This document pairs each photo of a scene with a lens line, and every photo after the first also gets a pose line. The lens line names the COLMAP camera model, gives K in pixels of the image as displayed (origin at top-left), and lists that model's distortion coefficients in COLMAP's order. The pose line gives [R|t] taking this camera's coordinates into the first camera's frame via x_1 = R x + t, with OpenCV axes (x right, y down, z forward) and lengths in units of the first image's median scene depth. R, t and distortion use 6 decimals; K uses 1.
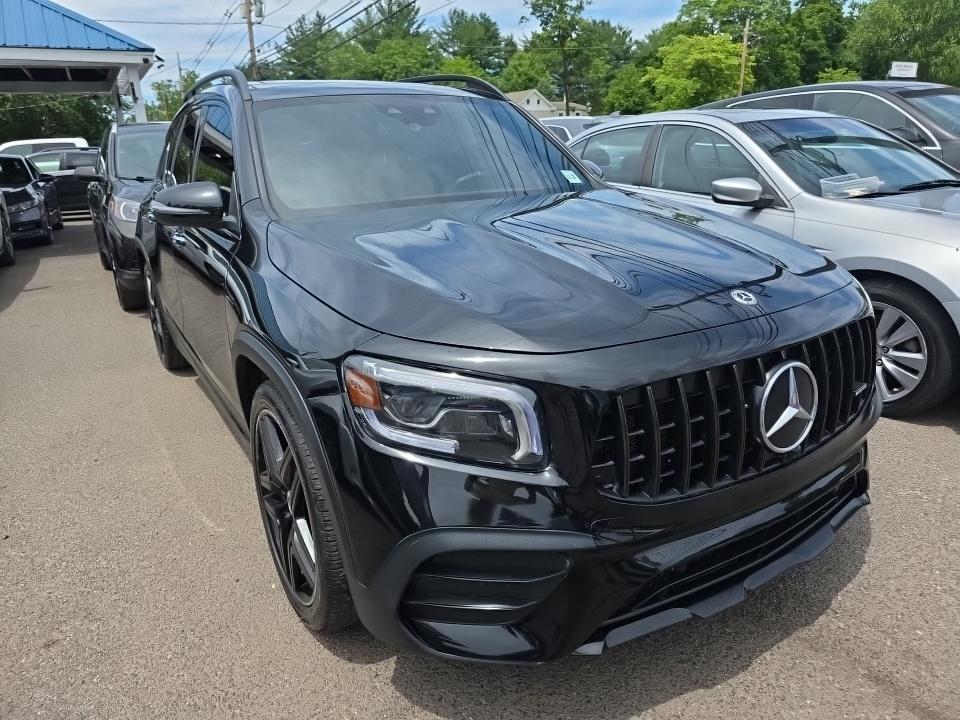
lens RADIAL K [[657.4, 0, 480.0], [0, 657.4, 360.0], [0, 0, 1]] dist [0.044463, -0.053025]
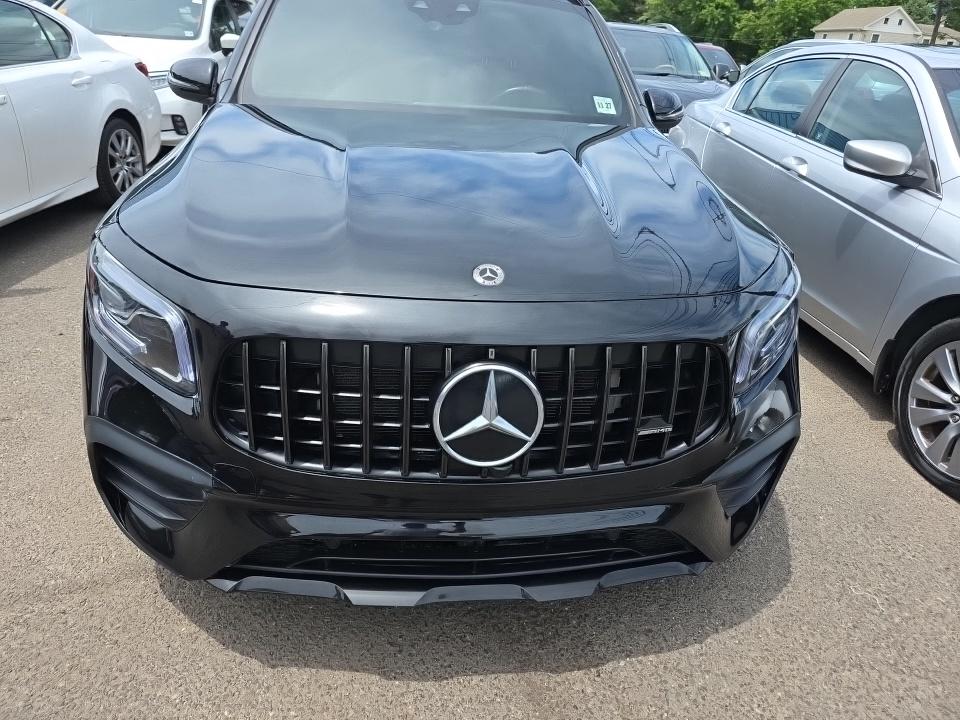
lens RADIAL K [[657.4, 0, 480.0], [0, 657.4, 360.0], [0, 0, 1]] dist [0.044463, -0.053025]
pose [[0.891243, 0.278459, -0.357976, 0.627265], [-0.231276, 0.958024, 0.169417, -0.113914], [0.390125, -0.068201, 0.918233, 0.213650]]
